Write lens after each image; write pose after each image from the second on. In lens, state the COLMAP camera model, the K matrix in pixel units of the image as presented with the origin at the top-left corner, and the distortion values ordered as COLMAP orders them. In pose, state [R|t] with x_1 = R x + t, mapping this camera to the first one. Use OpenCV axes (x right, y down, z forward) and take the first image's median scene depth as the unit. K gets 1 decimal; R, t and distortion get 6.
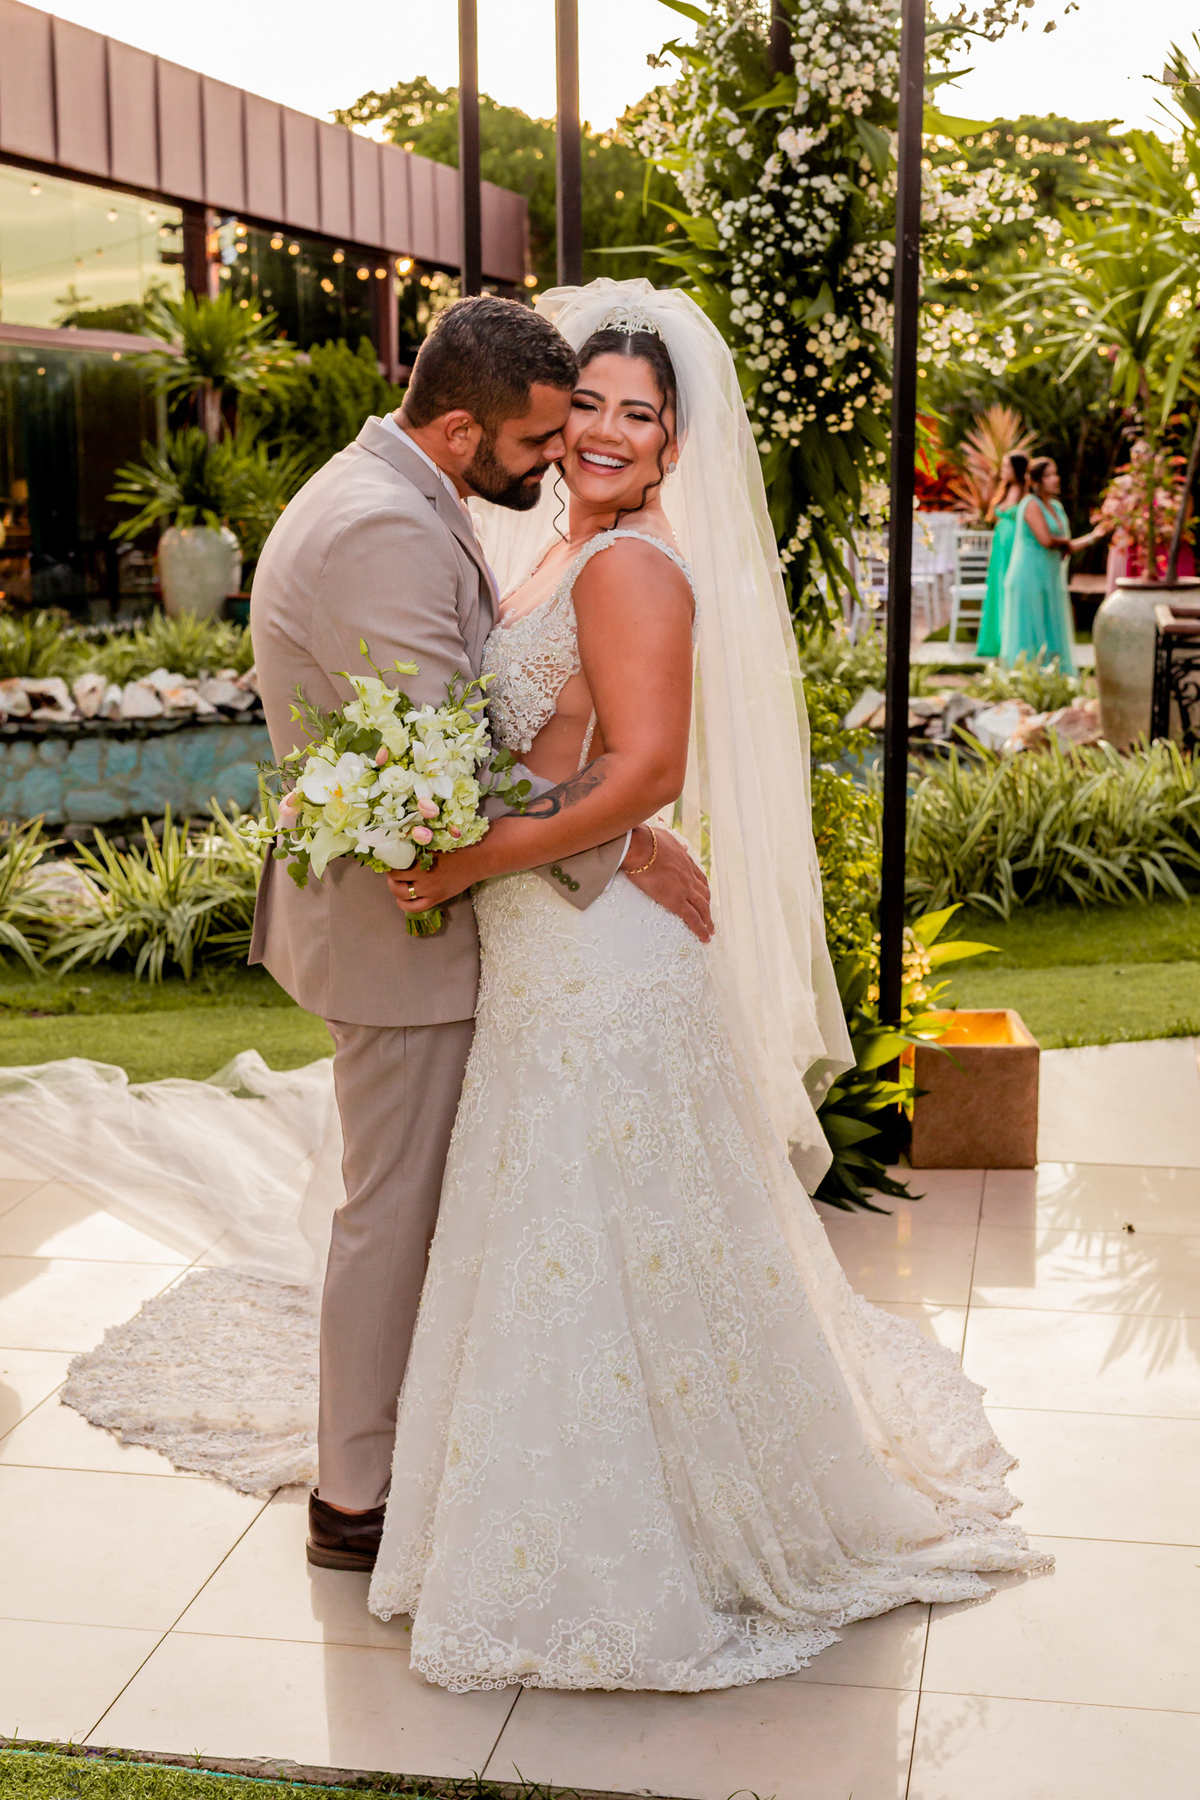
lens RADIAL K [[2708.0, 0, 600.0], [0, 2708.0, 900.0], [0, 0, 1]] dist [0.004422, -0.103889]
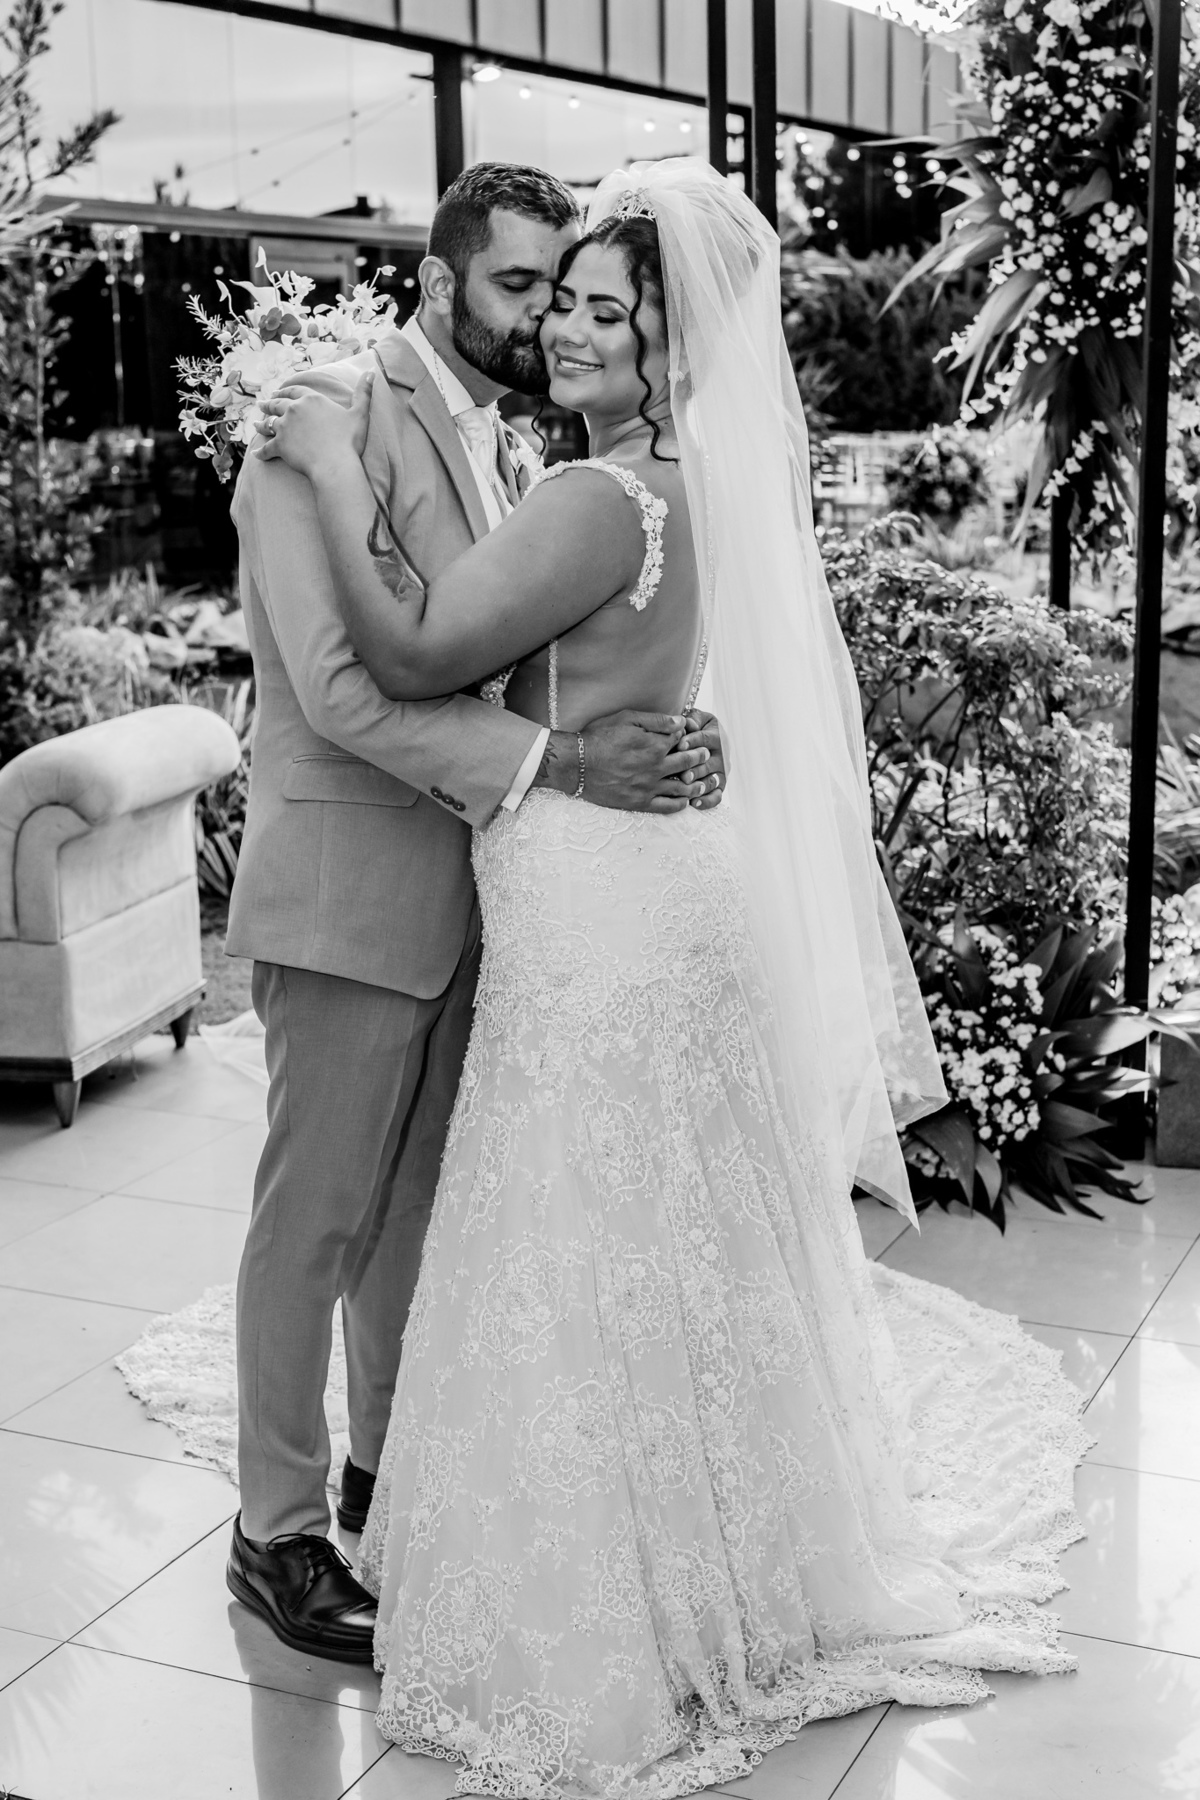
lens RADIAL K [[2529.9, 0, 600.0], [0, 2529.9, 900.0], [0, 0, 1]] dist [0.112290, -0.540462]
pose [[0.967343, 0.041224, -0.250097, 0.141233], [-0.029595, 0.998306, 0.050083, -0.024844], [0.251738, -0.041046, 0.966925, 0.138897]]
